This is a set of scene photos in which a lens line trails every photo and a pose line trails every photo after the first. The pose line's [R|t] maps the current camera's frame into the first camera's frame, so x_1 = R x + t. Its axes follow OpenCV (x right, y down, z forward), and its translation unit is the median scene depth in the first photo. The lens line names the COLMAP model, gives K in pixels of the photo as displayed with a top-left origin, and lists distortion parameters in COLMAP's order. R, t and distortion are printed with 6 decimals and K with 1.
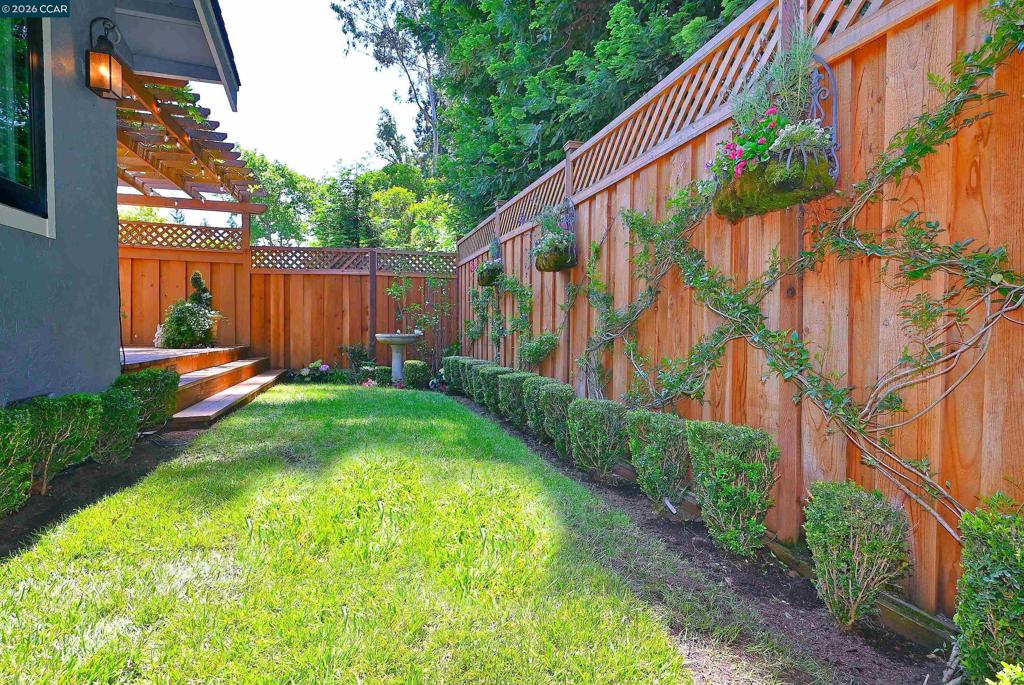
lens RADIAL K [[505.0, 0, 512.0], [0, 505.0, 342.5], [0, 0, 1]] dist [0.001202, 0.000646]
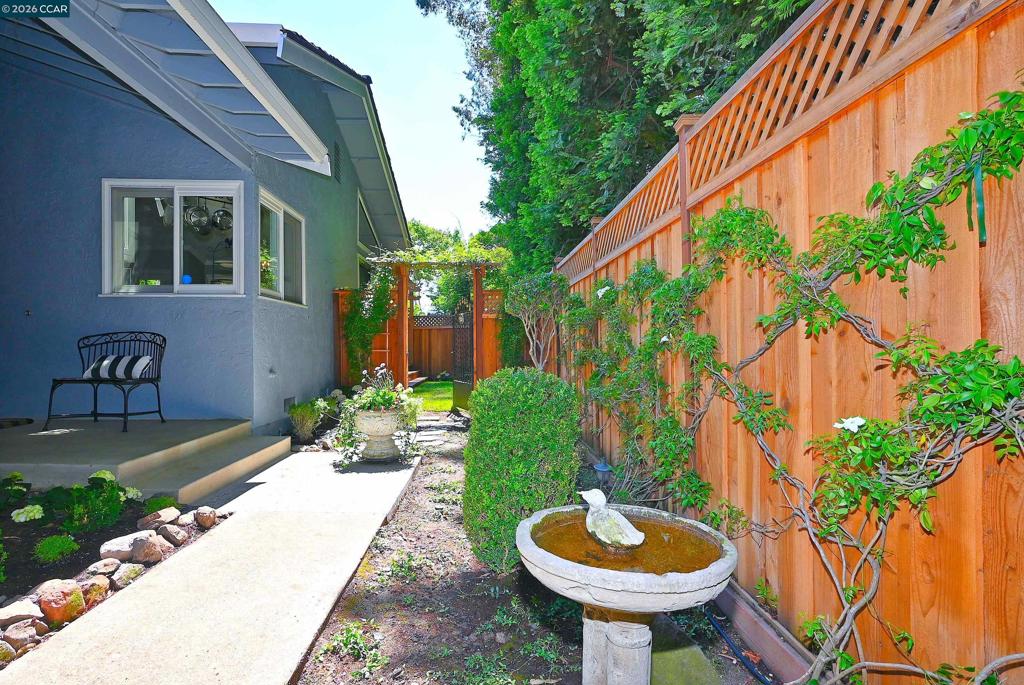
lens RADIAL K [[505.0, 0, 512.0], [0, 505.0, 342.5], [0, 0, 1]] dist [0.001202, 0.000646]
pose [[0.973425, -0.018285, -0.228277, 0.345659], [0.008218, 0.998954, -0.044973, 0.013657], [0.228860, 0.041902, 0.972557, -0.918168]]
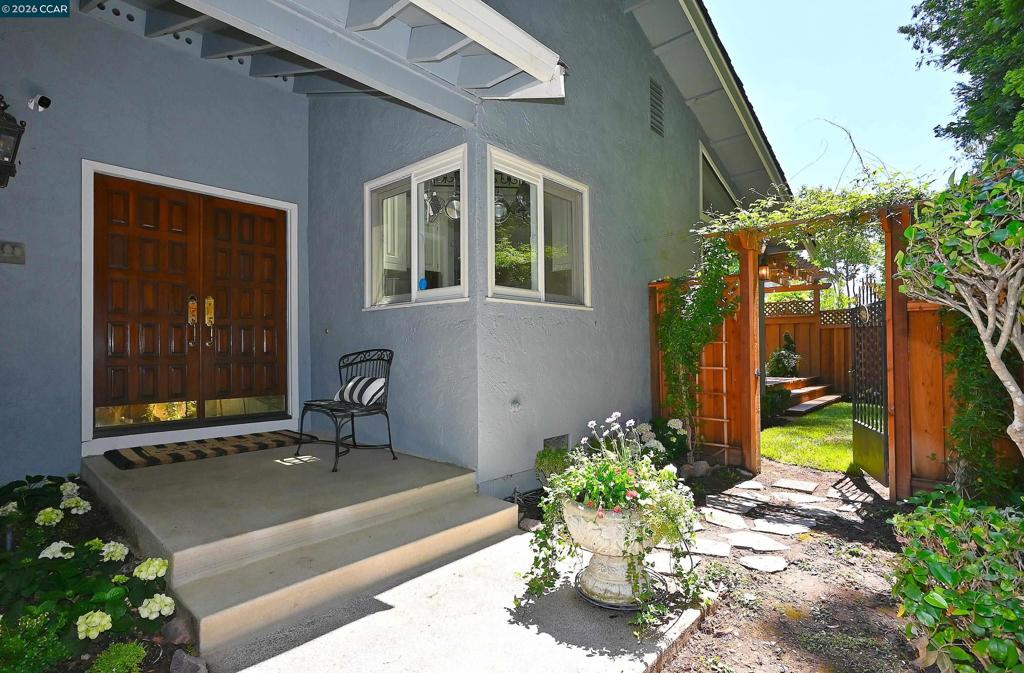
lens RADIAL K [[506.6, 0, 513.9], [0, 506.6, 342.9], [0, 0, 1]] dist [0.001519, 0.000966]
pose [[0.528790, -0.026290, -0.848345, 0.291097], [-0.015455, 0.999056, -0.040594, -0.017880], [0.848612, 0.034577, 0.527885, -0.591837]]
